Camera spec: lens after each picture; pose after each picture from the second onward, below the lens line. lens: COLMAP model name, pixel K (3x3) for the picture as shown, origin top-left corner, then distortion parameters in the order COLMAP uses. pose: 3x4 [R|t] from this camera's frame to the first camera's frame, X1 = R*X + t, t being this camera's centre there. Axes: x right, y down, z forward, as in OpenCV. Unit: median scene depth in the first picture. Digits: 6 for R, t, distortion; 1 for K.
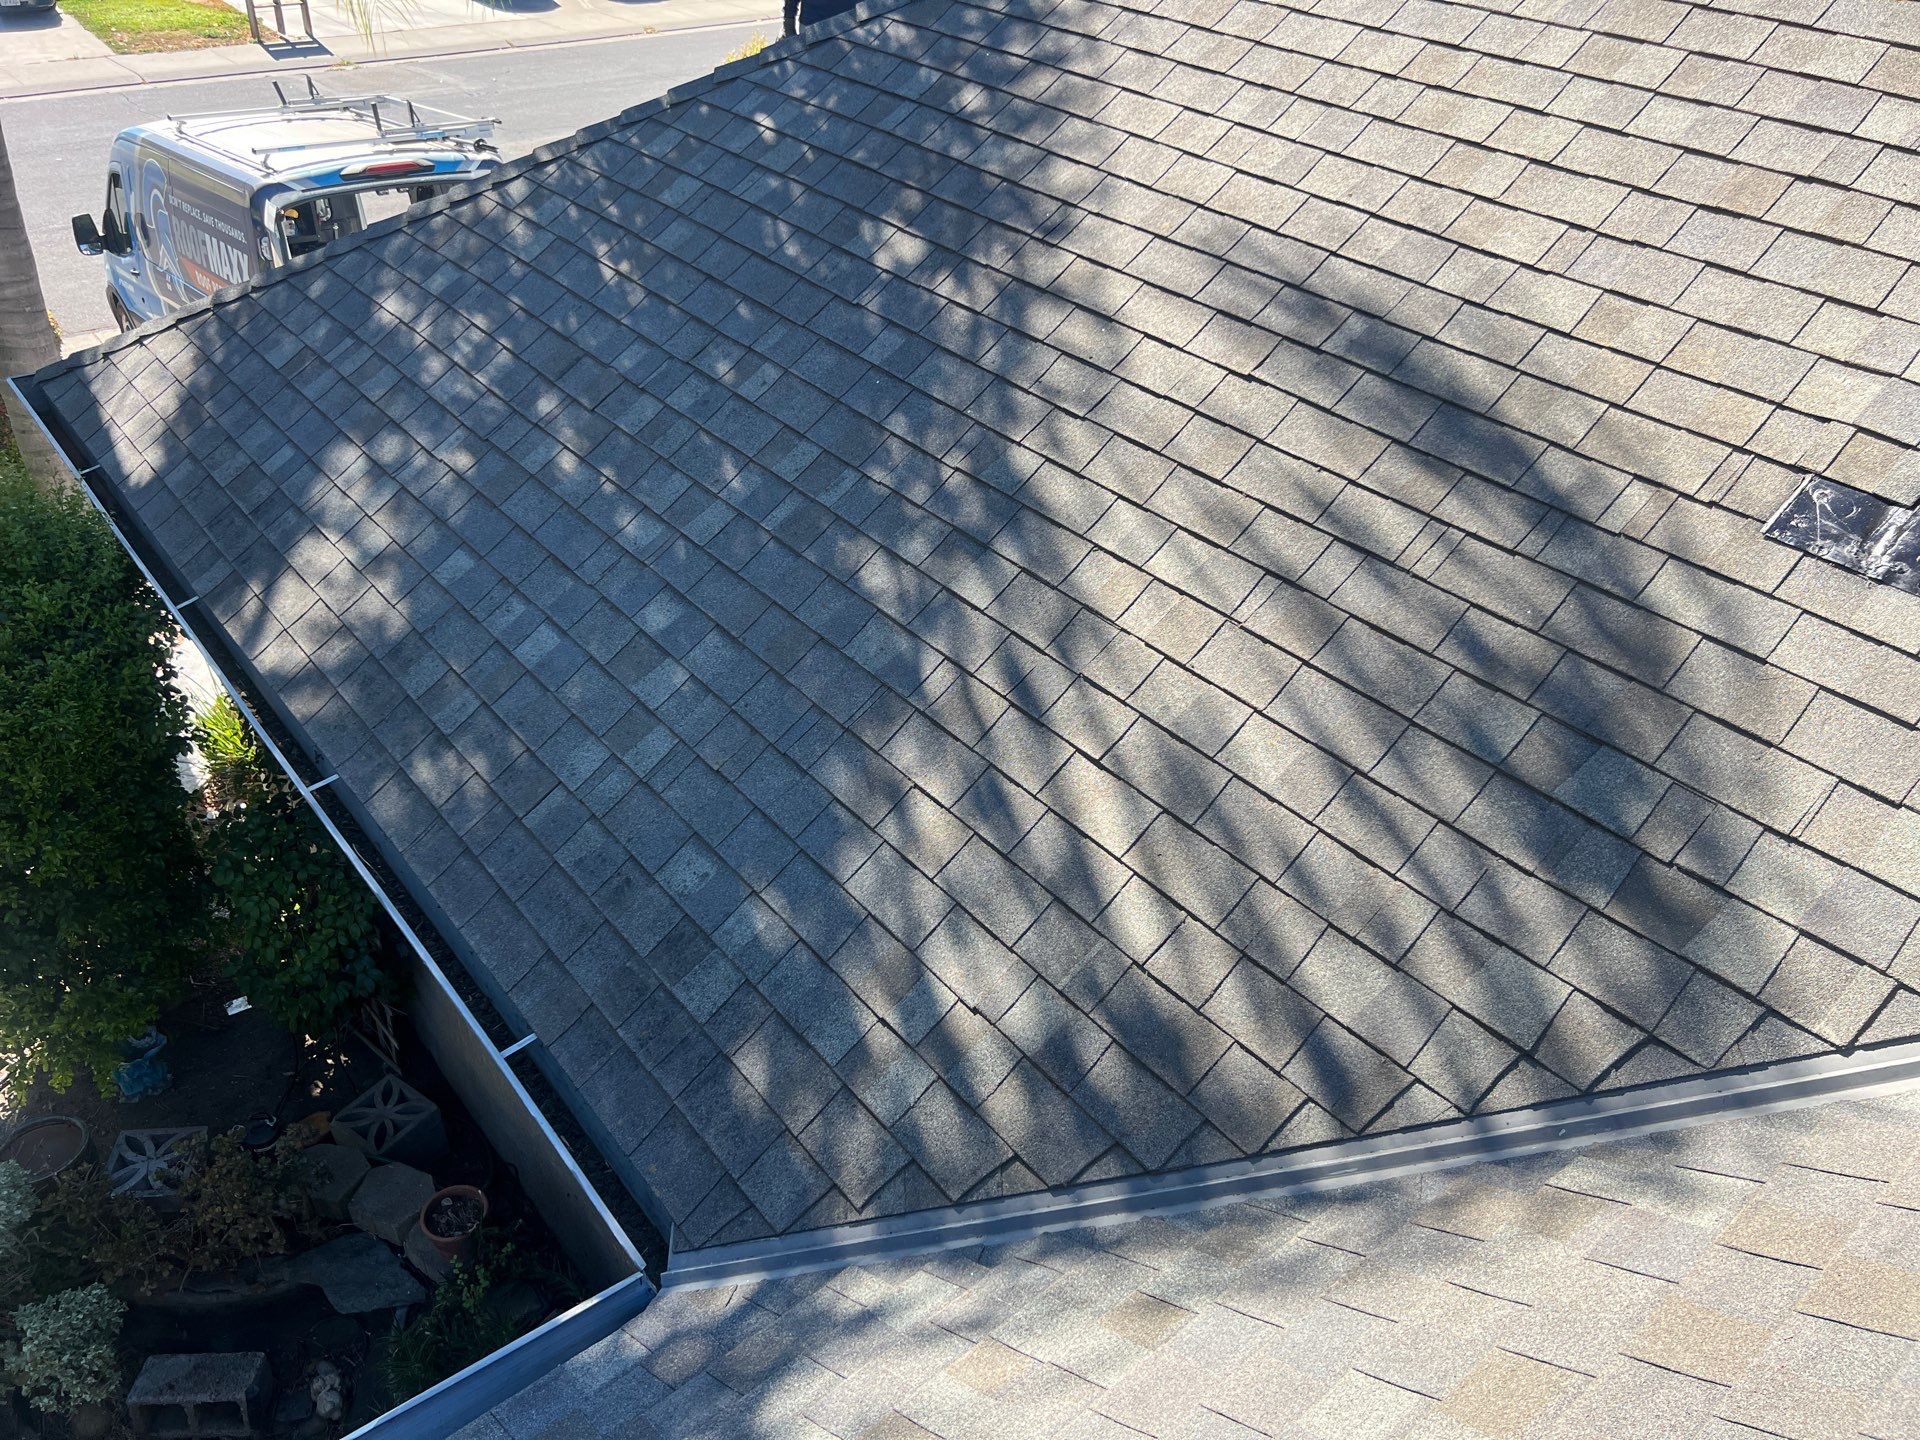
lens RADIAL K [[1416.3, 0, 960.0], [0, 1416.3, 720.0], [0, 0, 1]] dist [0.046721, -0.054699]
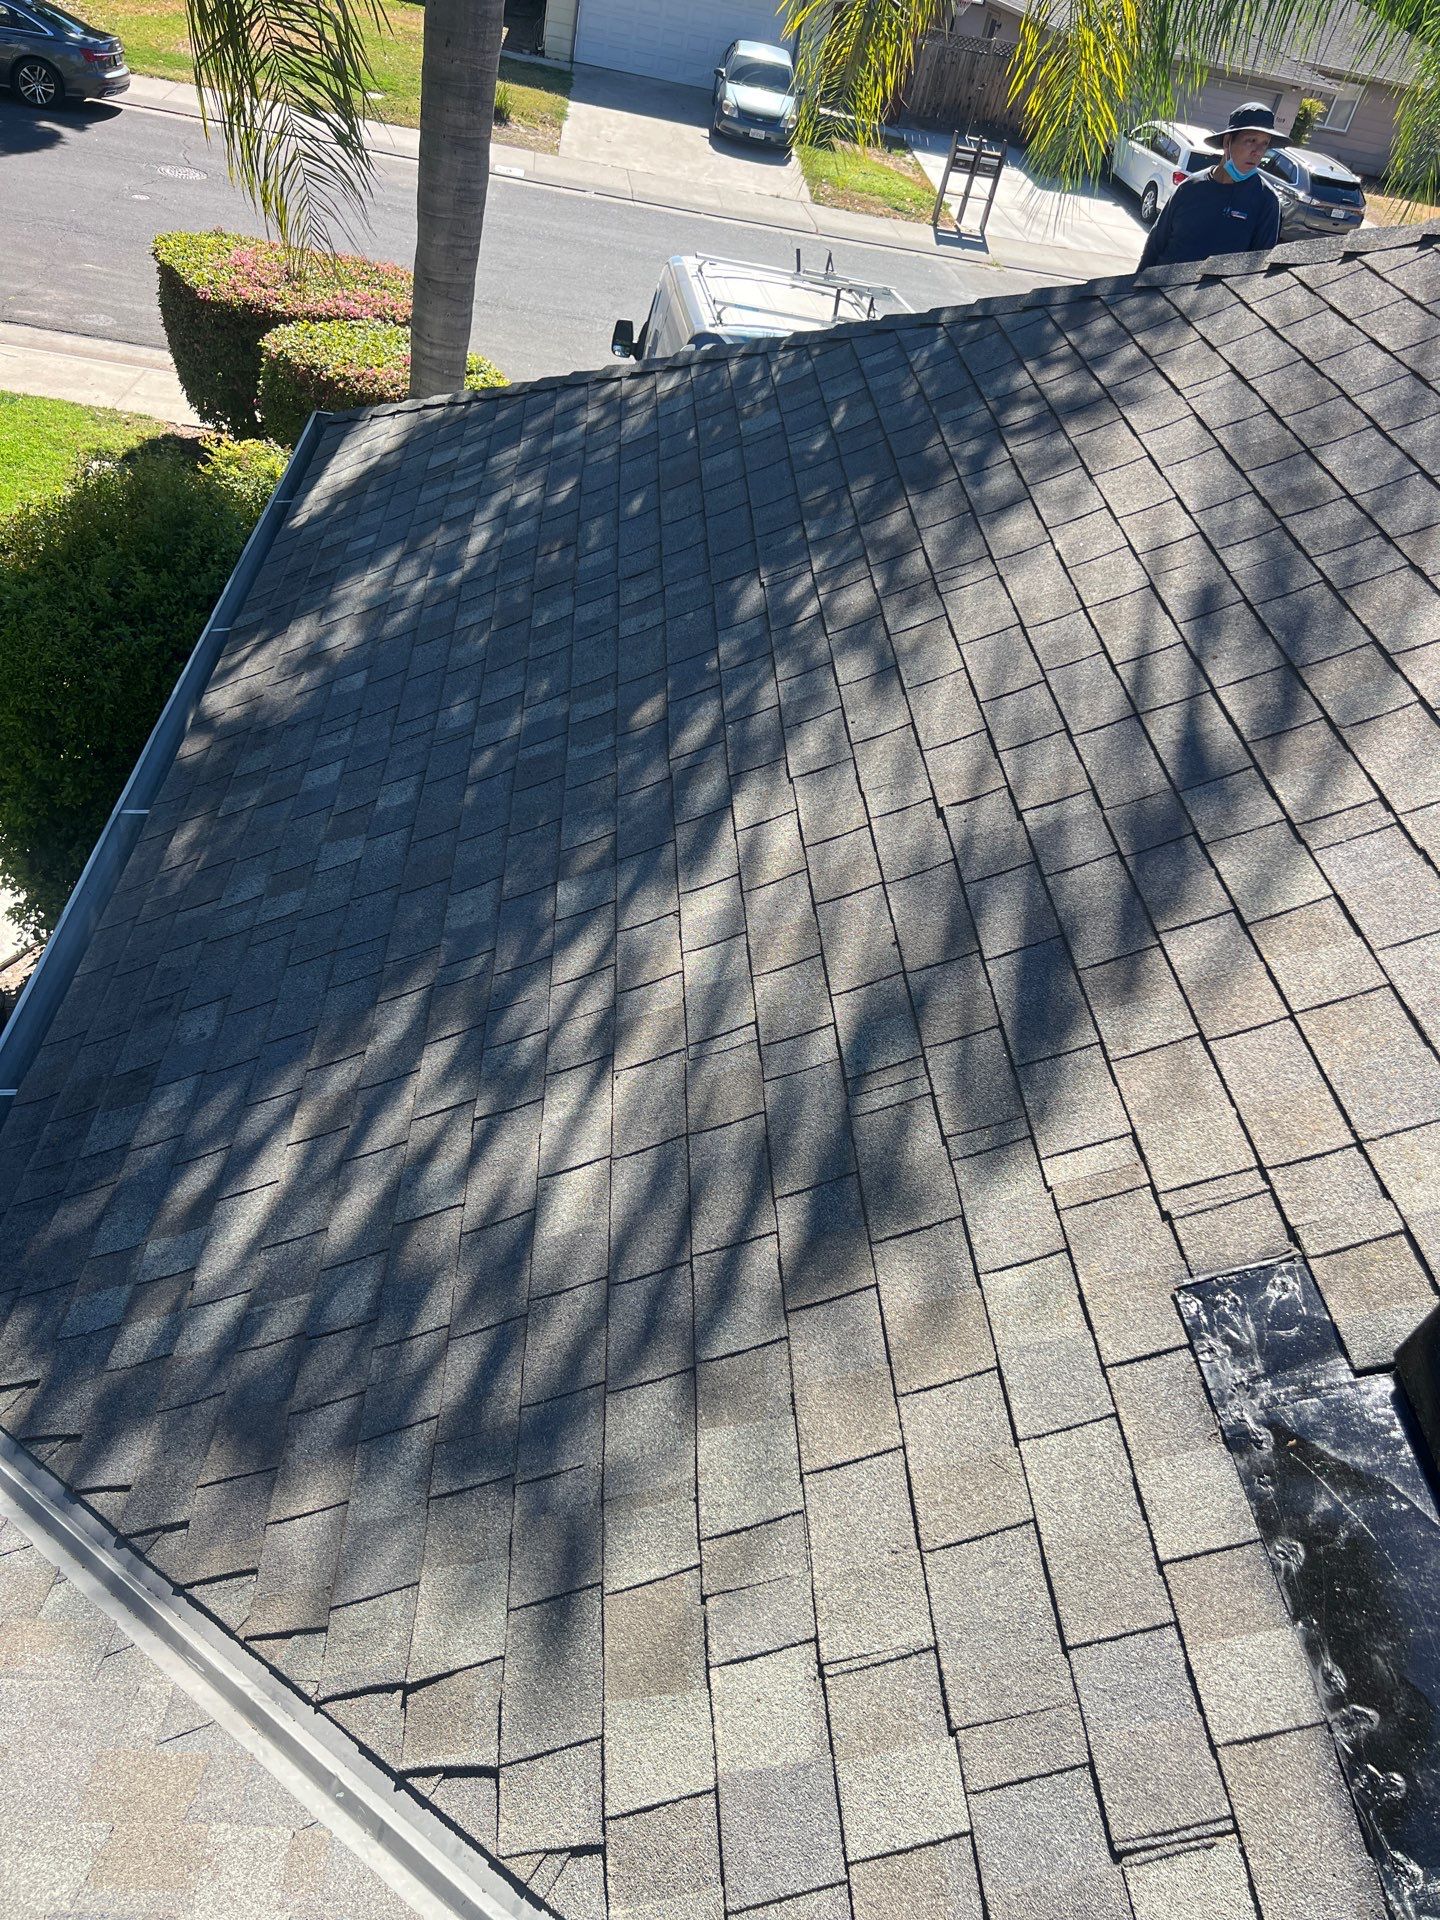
lens RADIAL K [[1416.3, 0, 720.0], [0, 1416.3, 960.0], [0, 0, 1]] dist [0.046721, -0.054699]
pose [[0.801835, 0.447343, -0.396163, 0.511783], [-0.448283, 0.888702, 0.096186, -0.207166], [0.395099, 0.100468, 0.913128, 0.243143]]
